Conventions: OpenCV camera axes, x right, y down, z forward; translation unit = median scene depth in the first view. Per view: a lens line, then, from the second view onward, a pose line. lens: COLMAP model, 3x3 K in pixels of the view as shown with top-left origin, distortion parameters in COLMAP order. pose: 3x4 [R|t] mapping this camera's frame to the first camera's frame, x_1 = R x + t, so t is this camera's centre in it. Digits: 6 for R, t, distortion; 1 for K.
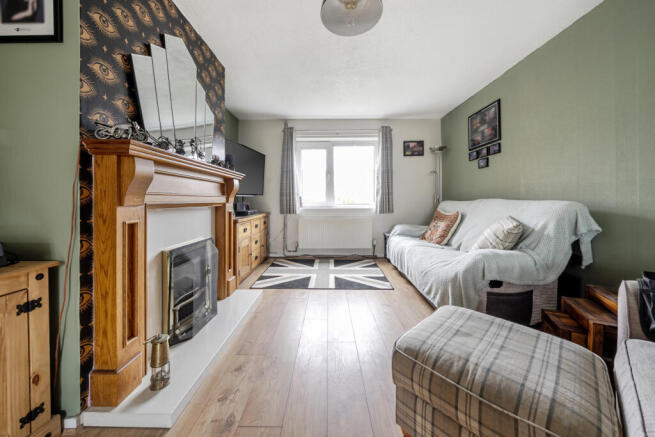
lens RADIAL K [[226.6, 0, 324.9], [0, 226.6, 202.8], [0, 0, 1]] dist [0.000161, 0.000003]
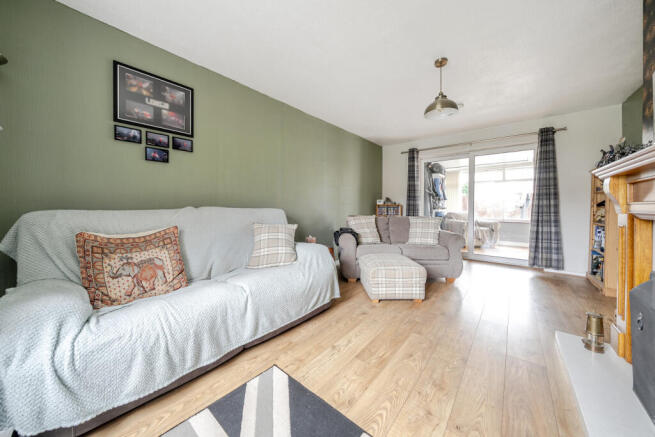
lens RADIAL K [[226.6, 0, 325.2], [0, 226.6, 207.7], [0, 0, 1]] dist [0.000161, 0.000003]
pose [[-0.775204, -0.010704, 0.631621, -0.147296], [-0.001181, 0.999879, 0.015495, -0.024346], [-0.631710, 0.011266, -0.775123, 1.256444]]
